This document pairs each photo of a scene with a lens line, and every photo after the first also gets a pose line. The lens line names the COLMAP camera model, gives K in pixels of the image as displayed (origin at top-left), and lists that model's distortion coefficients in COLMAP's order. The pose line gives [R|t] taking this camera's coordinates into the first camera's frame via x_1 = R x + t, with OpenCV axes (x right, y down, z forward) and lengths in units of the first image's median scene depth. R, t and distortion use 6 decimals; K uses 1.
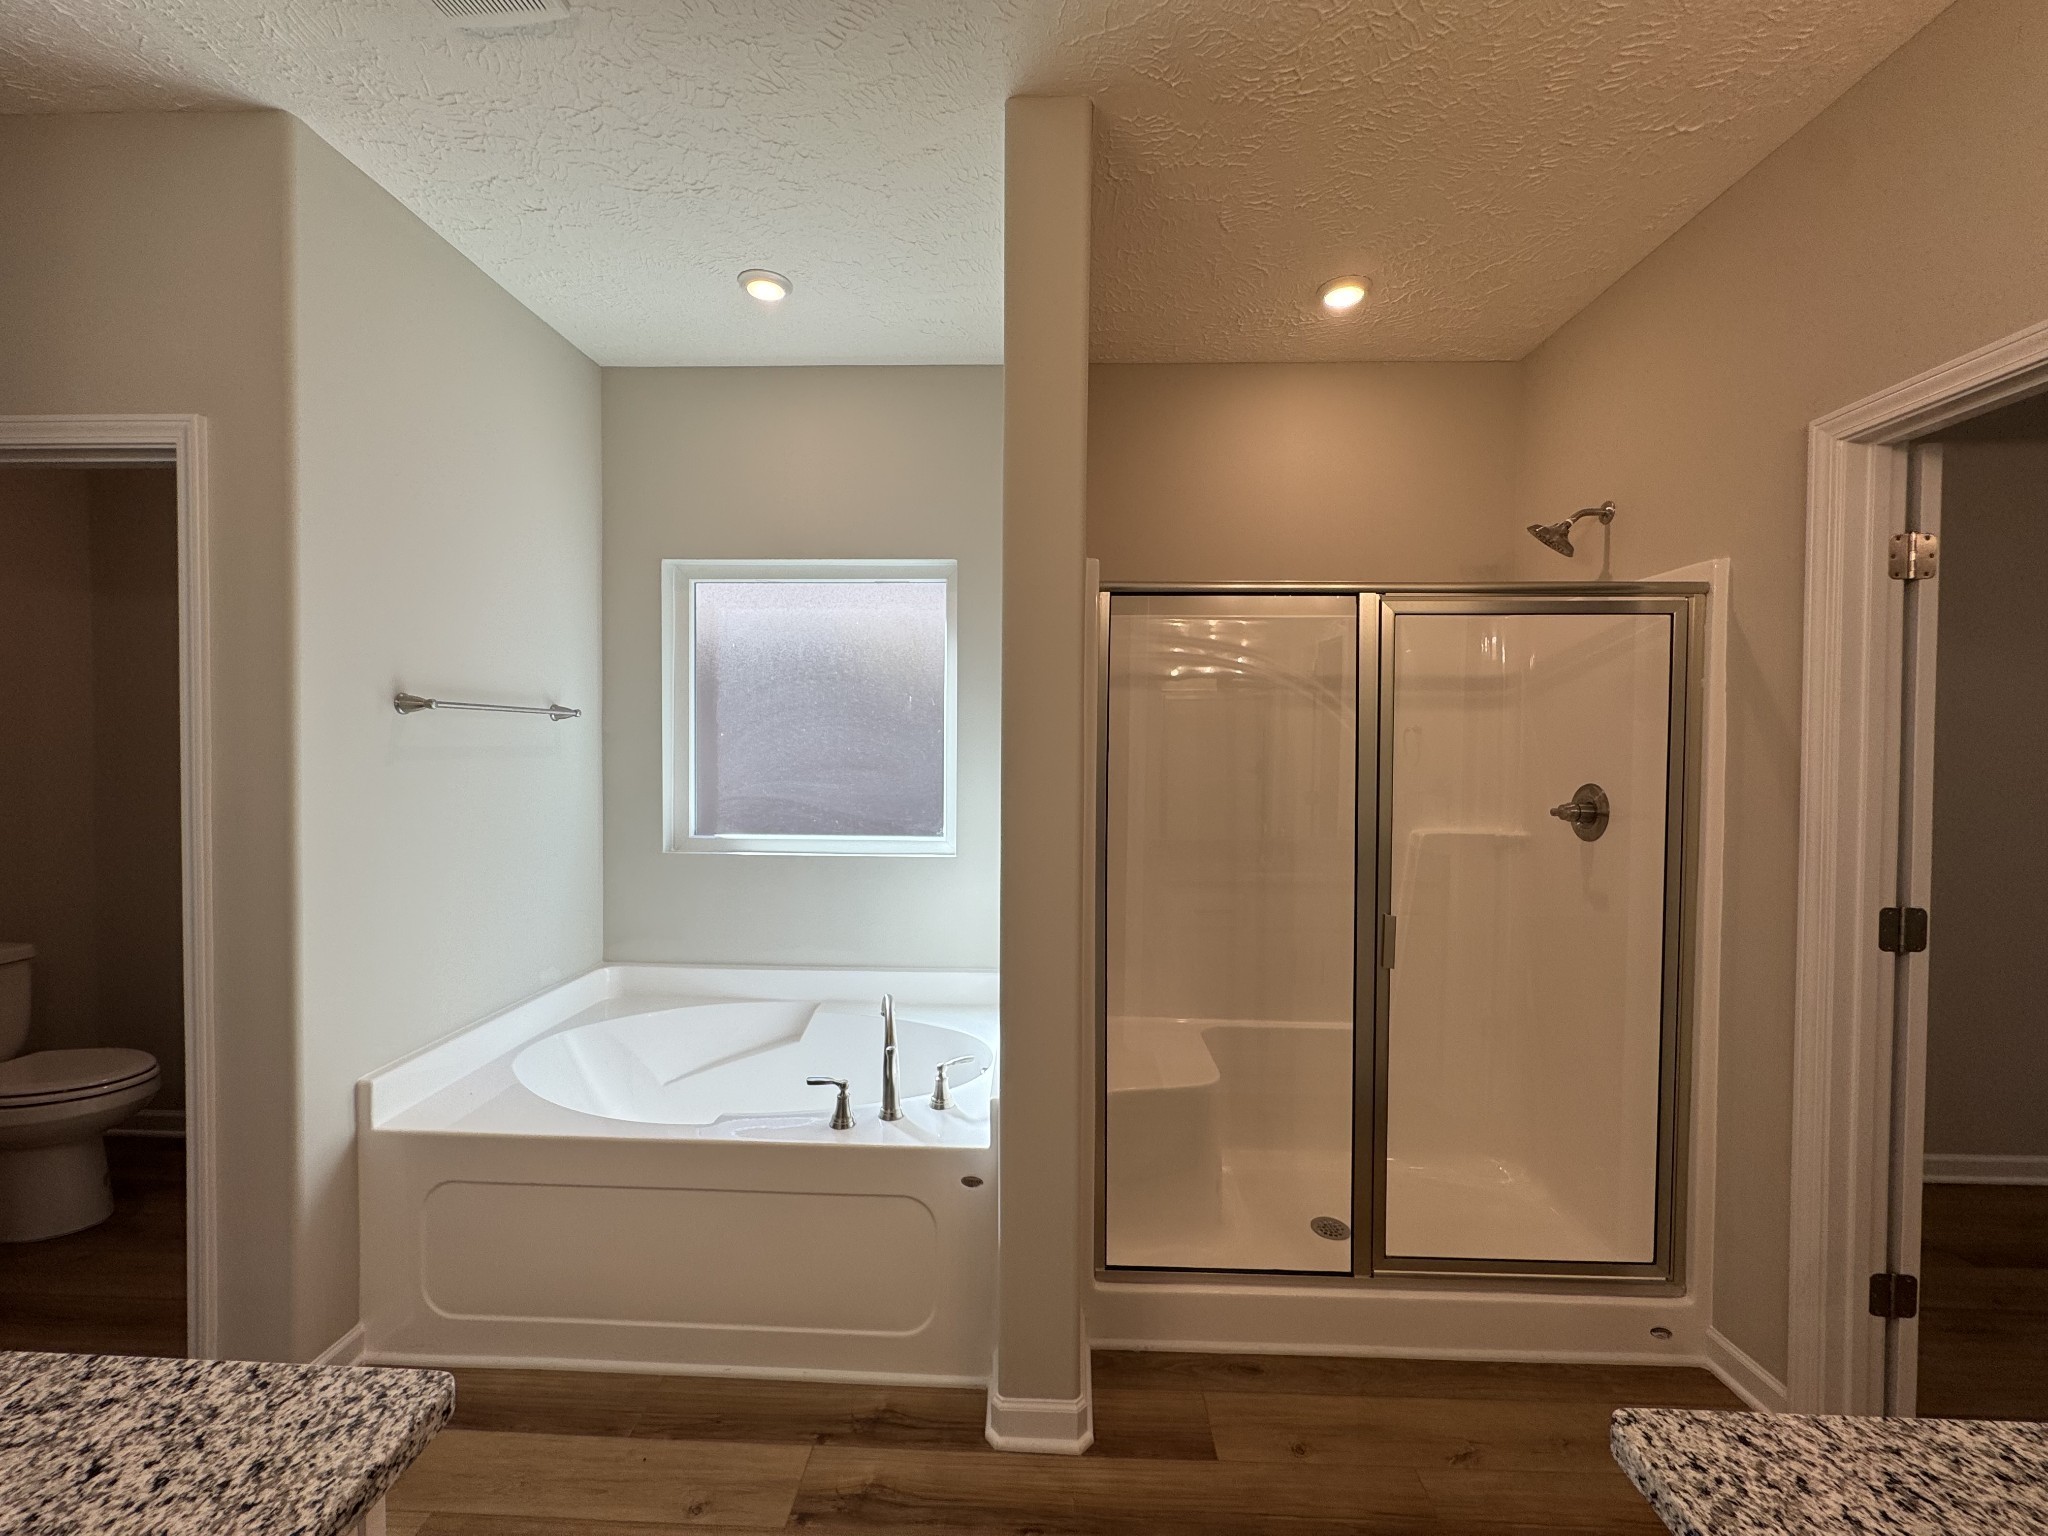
lens RADIAL K [[819.1, 0, 1028.0], [0, 819.1, 762.8], [0, 0, 1]] dist [-0.001598, 0.000278]
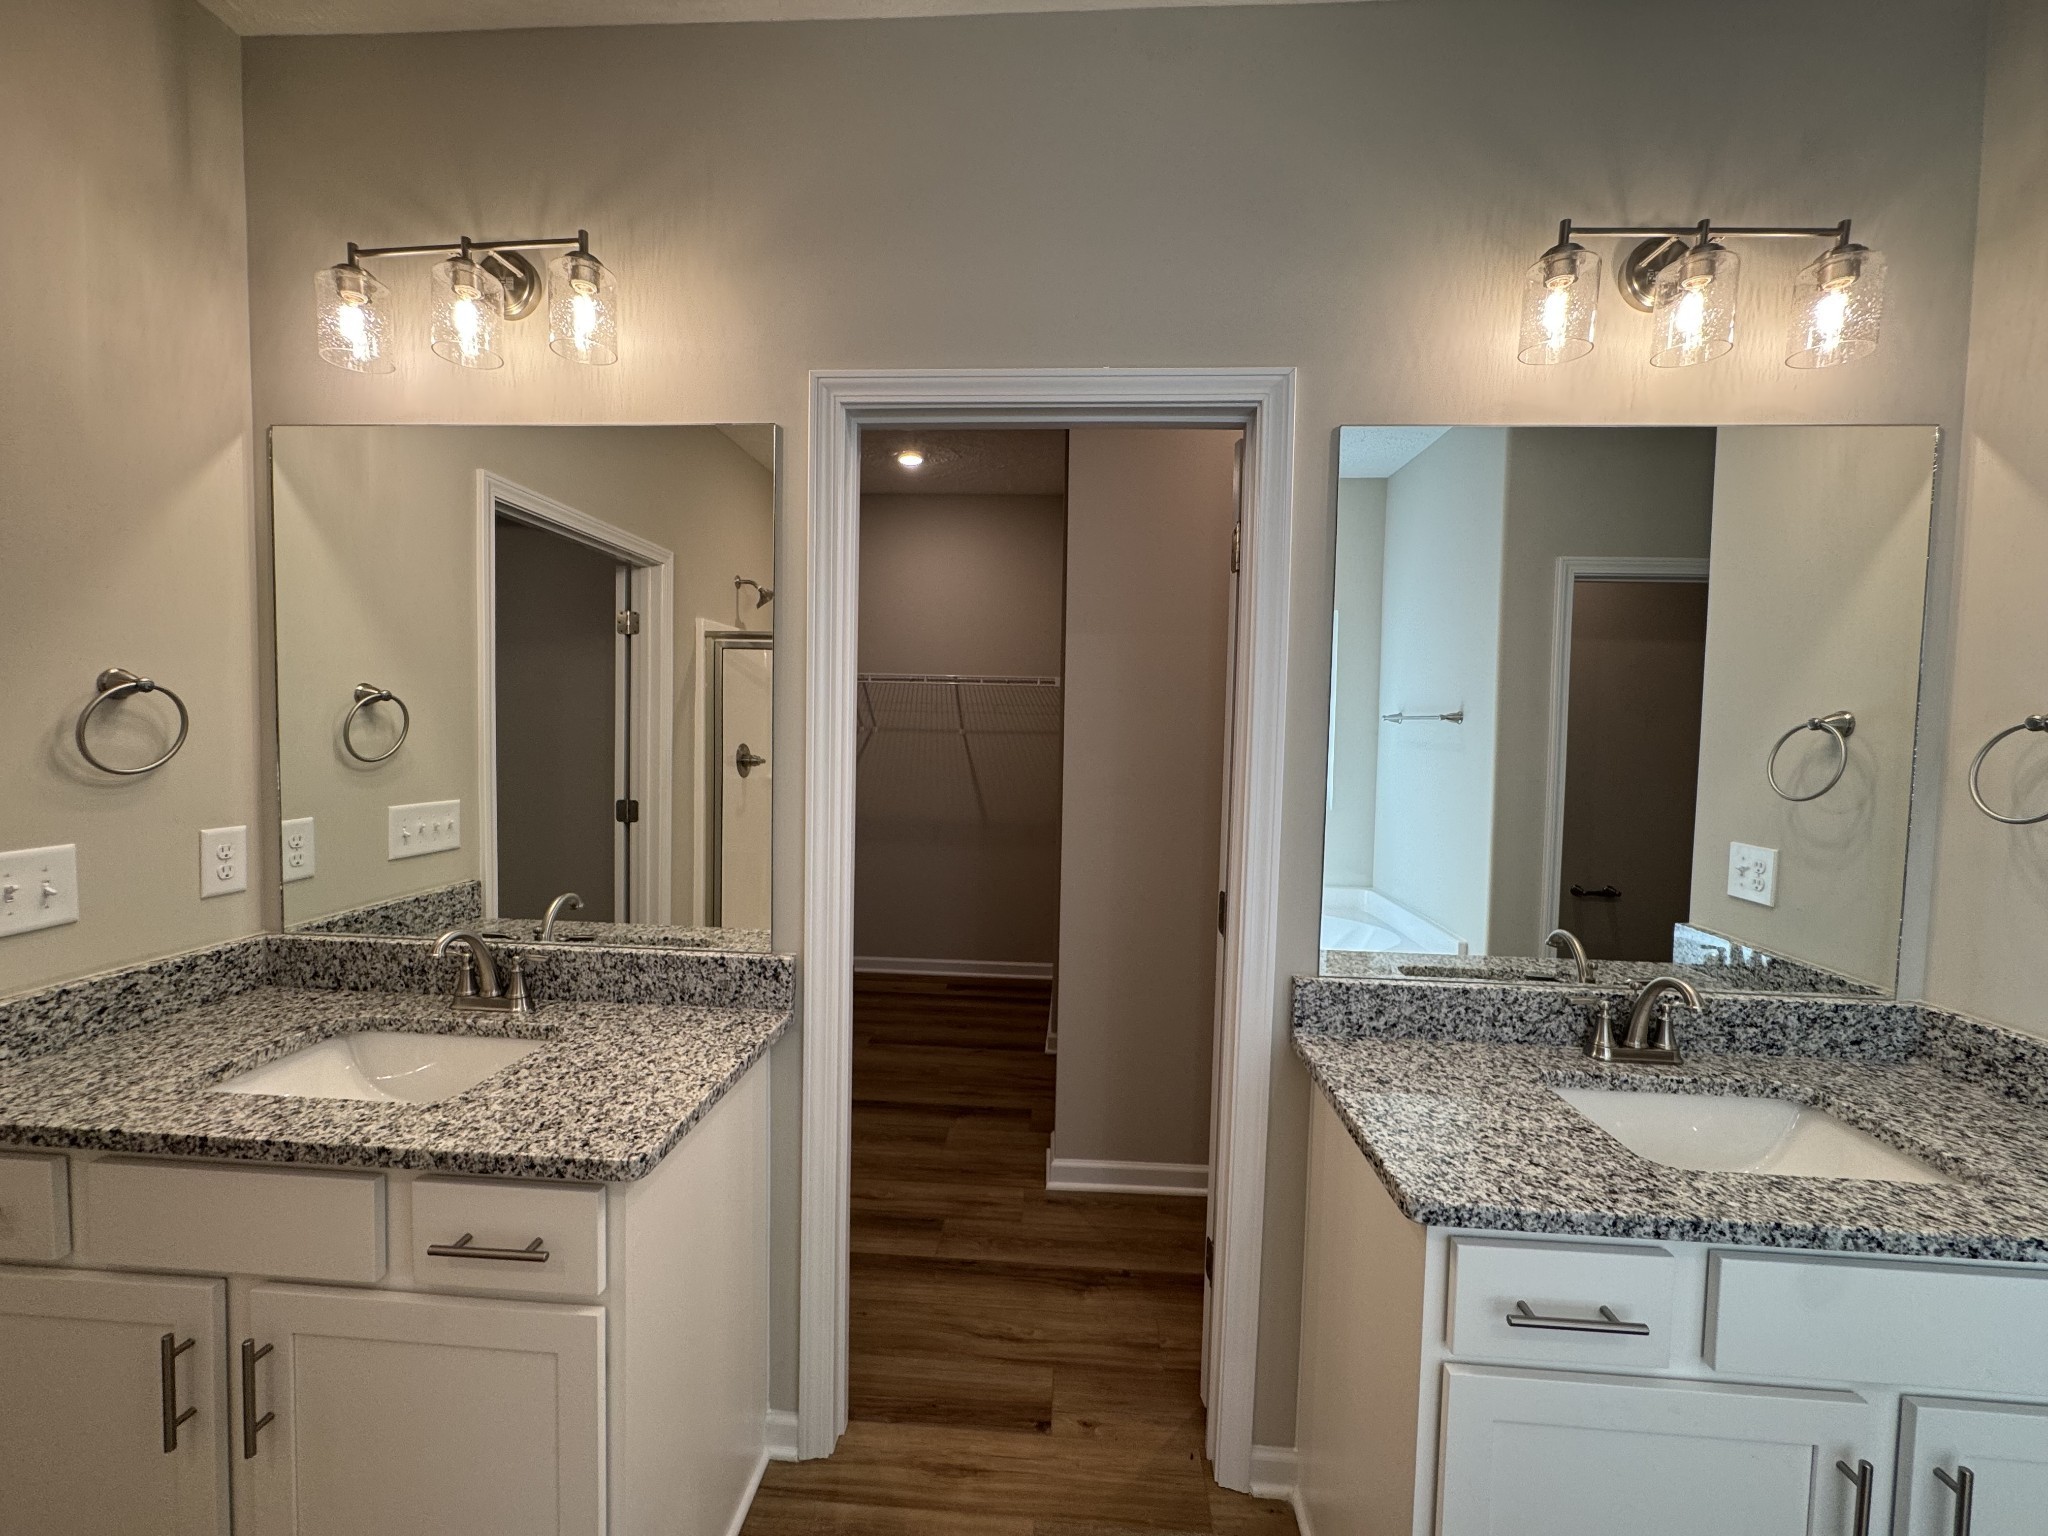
lens RADIAL K [[819.1, 0, 1028.0], [0, 819.1, 762.8], [0, 0, 1]] dist [-0.001598, 0.000278]
pose [[-0.998834, -0.031846, 0.036271, -0.025968], [-0.029271, 0.997156, 0.069448, -0.036787], [-0.038379, 0.068306, -0.996926, 1.019576]]
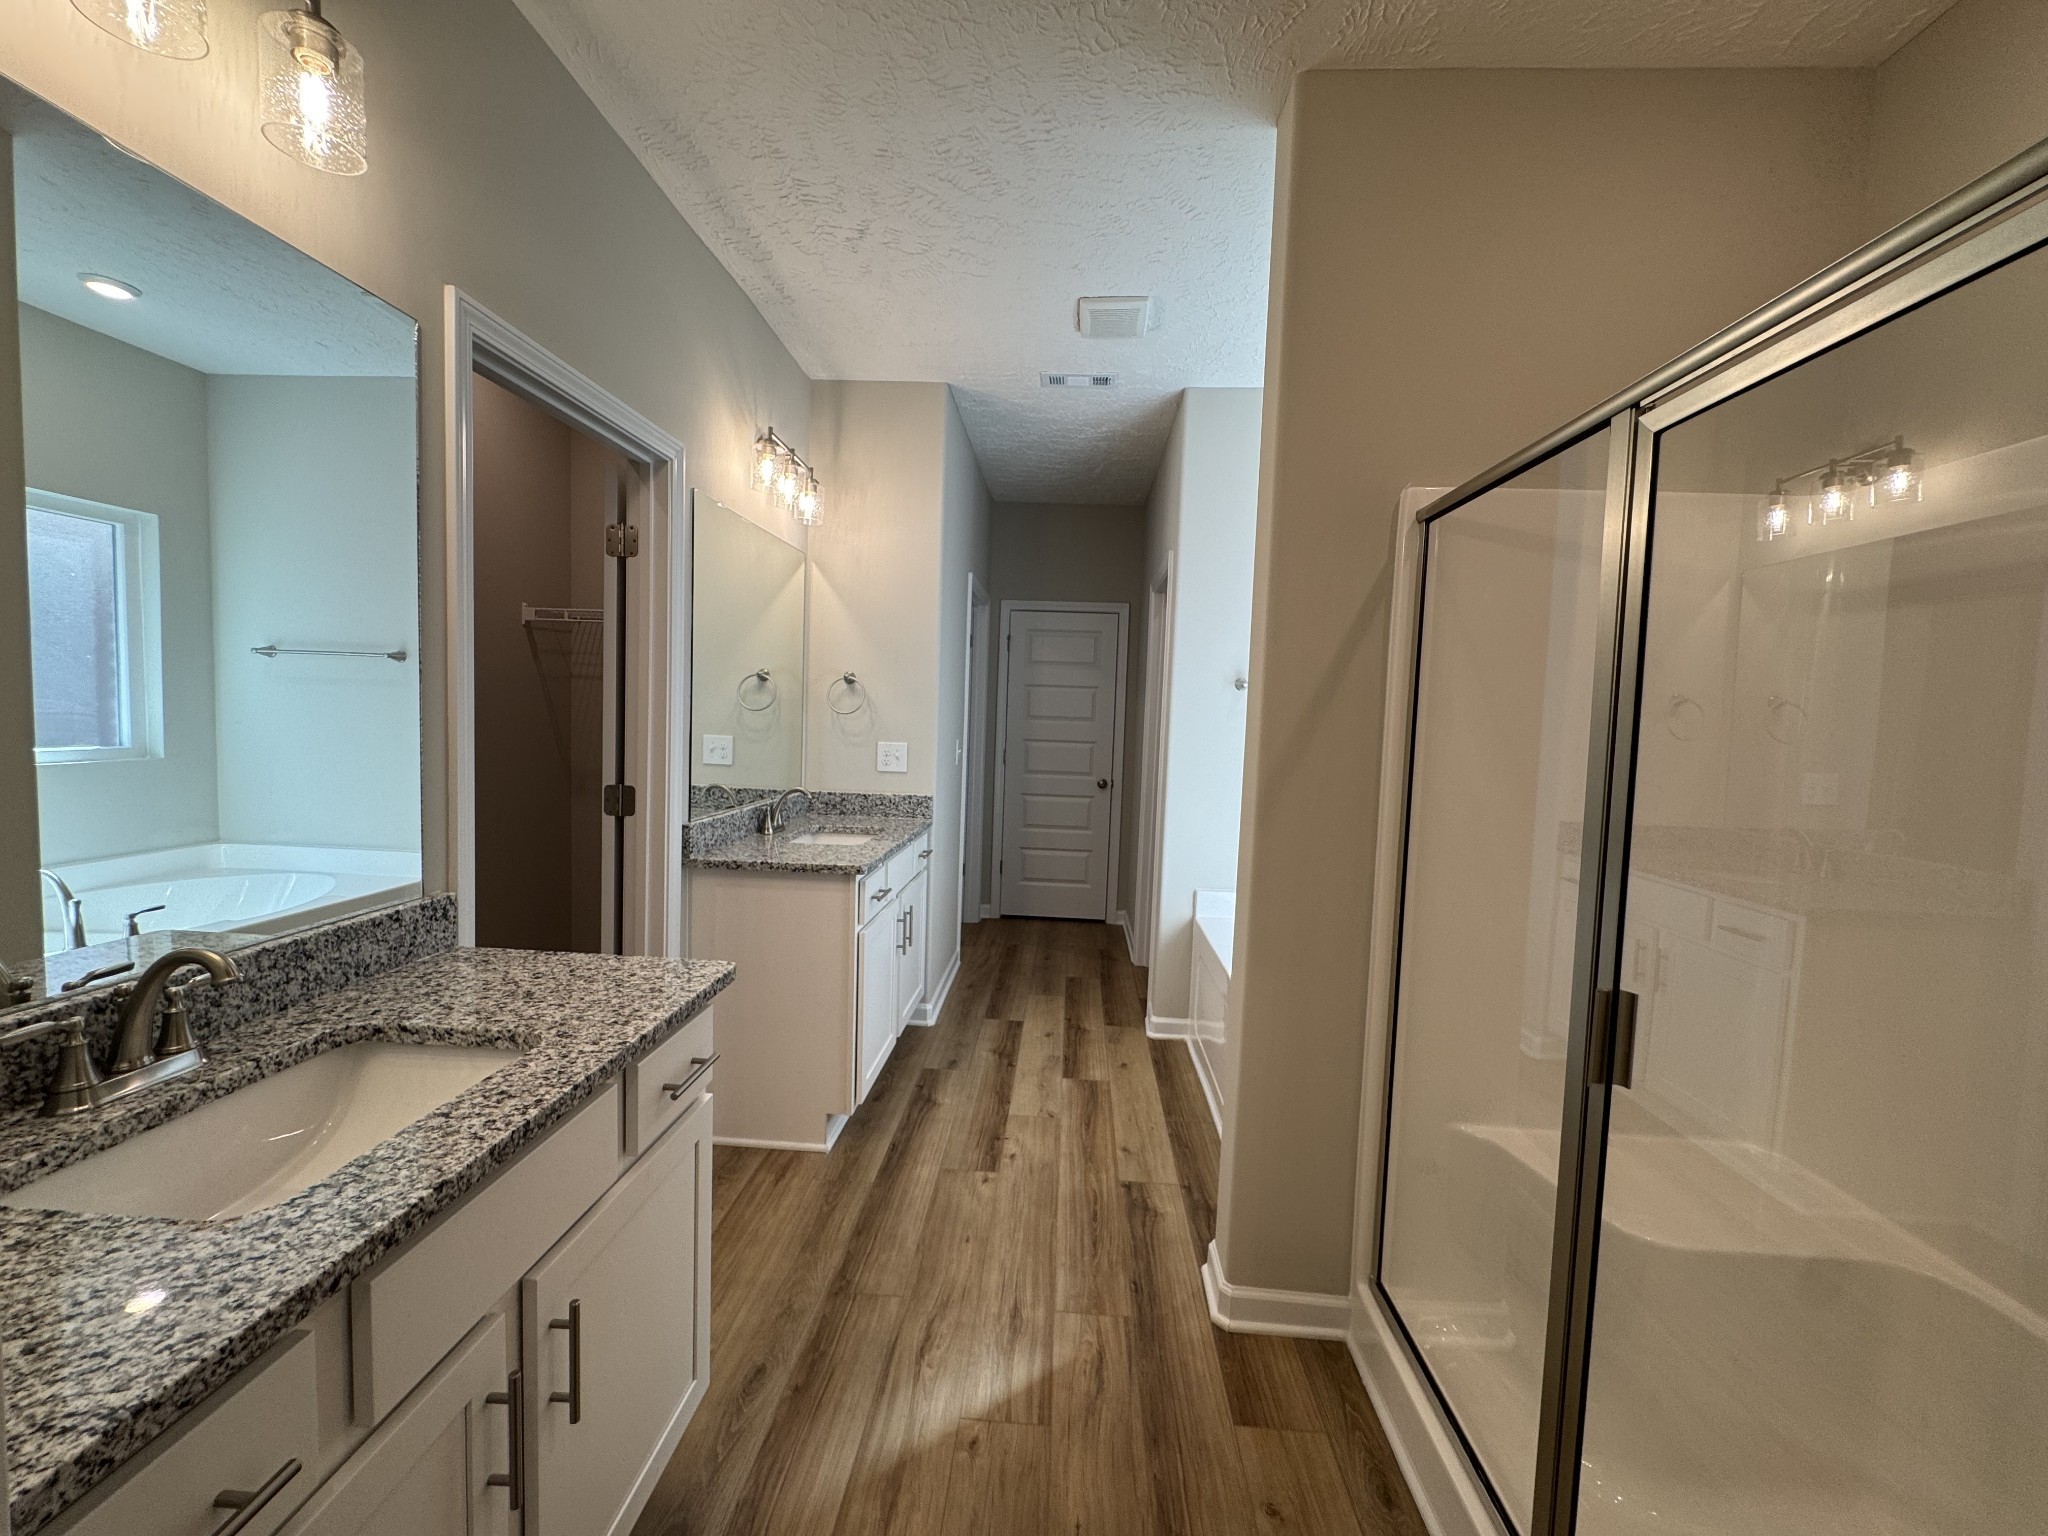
lens RADIAL K [[819.1, 0, 1028.0], [0, 819.1, 762.8], [0, 0, 1]] dist [-0.001598, 0.000278]
pose [[-0.023053, 0.050305, -0.998468, 1.205341], [-0.059729, 0.996880, 0.051604, 0.032514], [0.997948, 0.060827, -0.019976, 0.748225]]
